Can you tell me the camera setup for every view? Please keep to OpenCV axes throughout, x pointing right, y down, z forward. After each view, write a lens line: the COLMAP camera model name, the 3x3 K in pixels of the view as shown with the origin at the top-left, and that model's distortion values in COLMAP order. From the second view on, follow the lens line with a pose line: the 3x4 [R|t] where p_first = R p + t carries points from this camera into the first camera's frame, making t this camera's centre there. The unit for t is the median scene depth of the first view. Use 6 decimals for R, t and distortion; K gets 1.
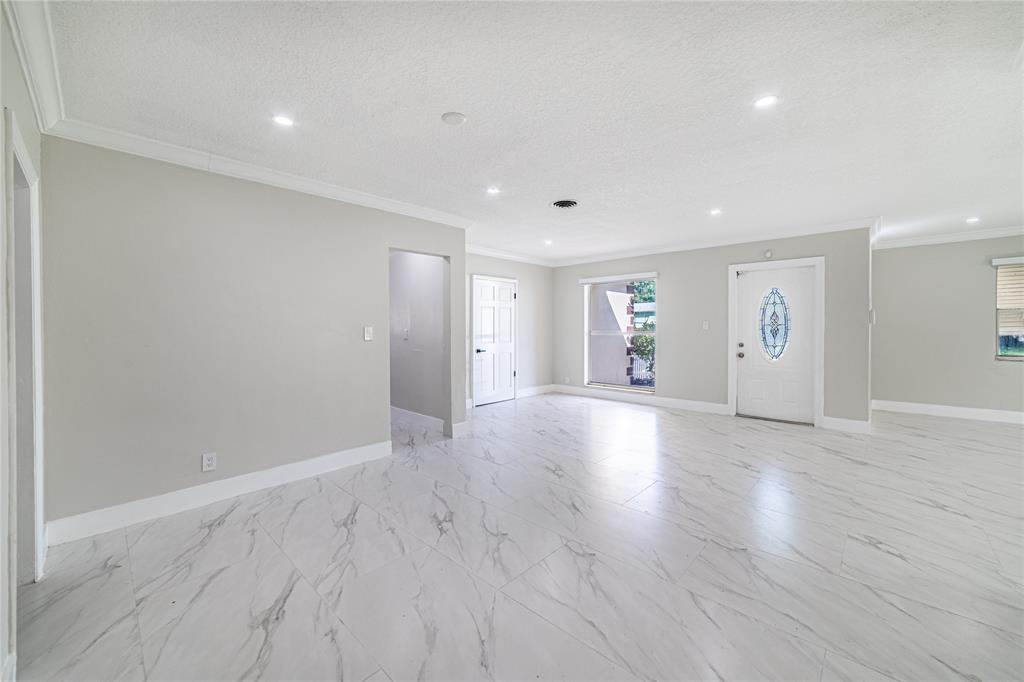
lens RADIAL K [[401.5, 0, 514.5], [0, 401.5, 329.5], [0, 0, 1]] dist [-0.001068, 0.000363]
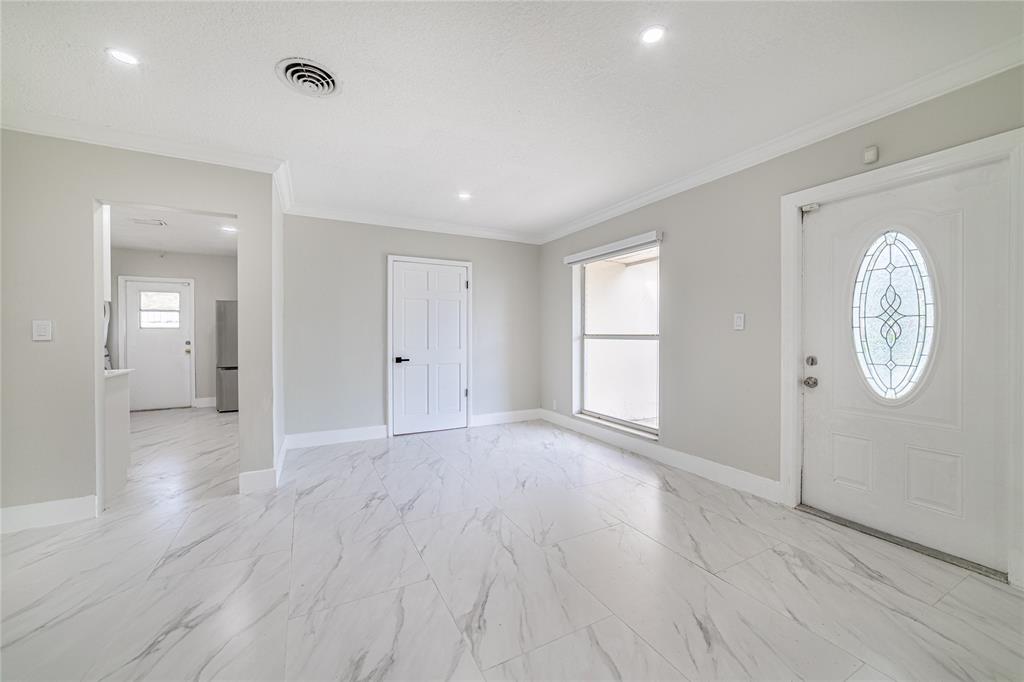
lens RADIAL K [[391.5, 0, 514.1], [0, 391.5, 333.6], [0, 0, 1]] dist [-0.000230, 0.000145]
pose [[0.952457, -0.000090, -0.304673, 0.380220], [-0.001599, 0.999985, -0.005295, 0.009561], [0.304669, 0.005531, 0.952442, 0.461522]]
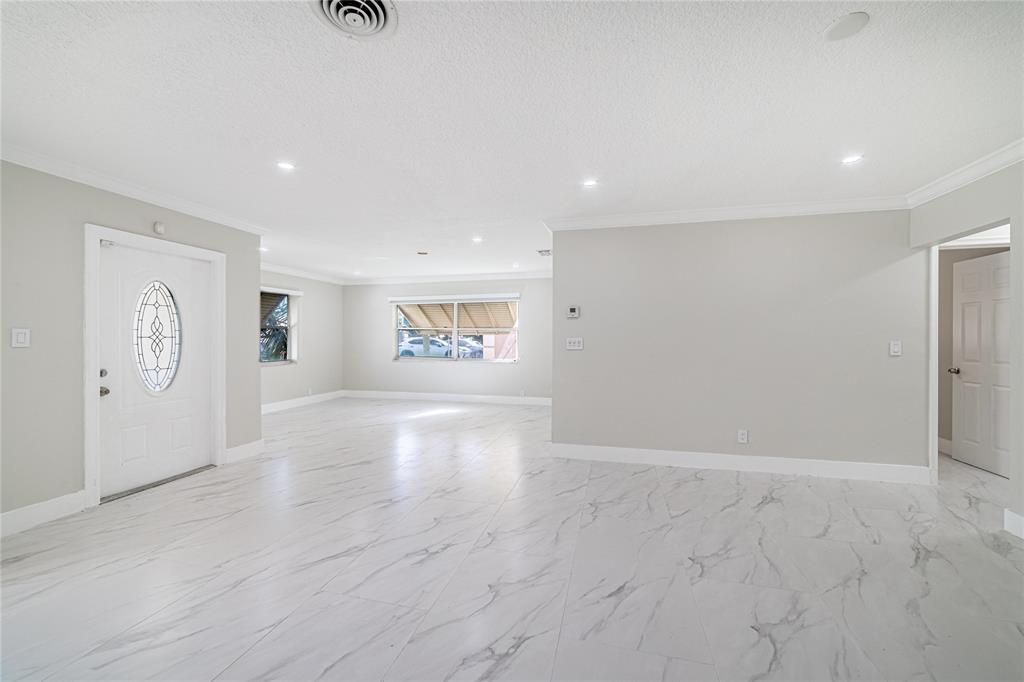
lens RADIAL K [[397.1, 0, 512.0], [0, 397.1, 341.0], [0, 0, 1]] dist [-0.009759, 0.000133]
pose [[-0.487615, -0.003644, 0.873051, -0.194853], [0.008599, 0.999923, 0.008976, -0.006054], [-0.873016, 0.011884, -0.487546, 0.788960]]
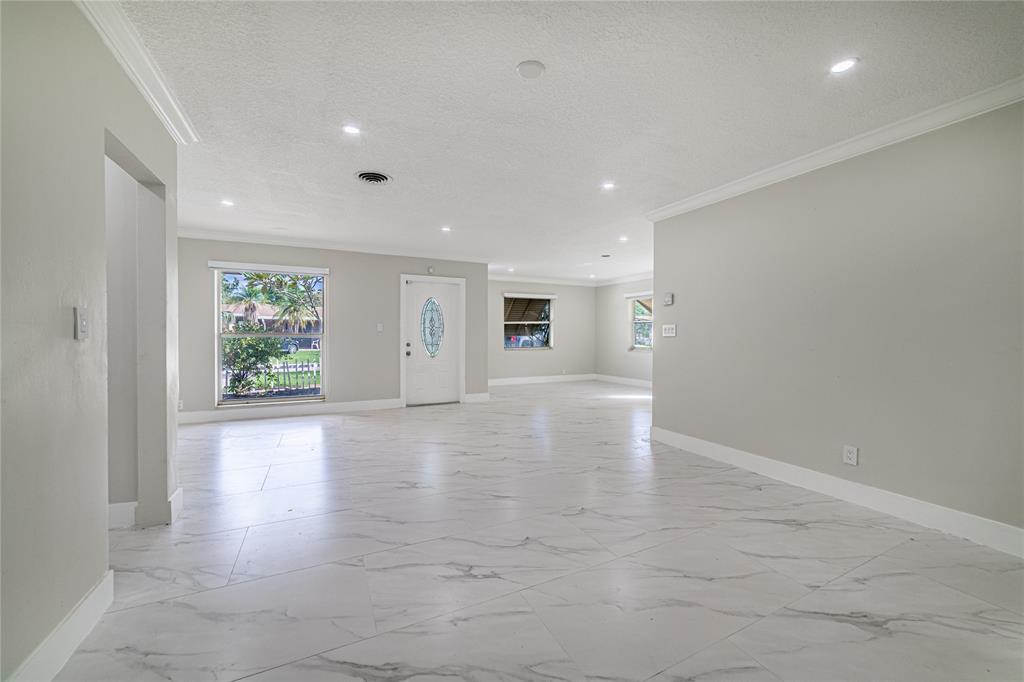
lens RADIAL K [[399.1, 0, 513.5], [0, 399.1, 338.8], [0, 0, 1]] dist [-0.000385, 0.000184]
pose [[0.348775, -0.006336, 0.937185, -0.417210], [0.004547, 0.999977, 0.005068, 0.017501], [-0.937196, 0.002494, 0.348795, 0.323417]]
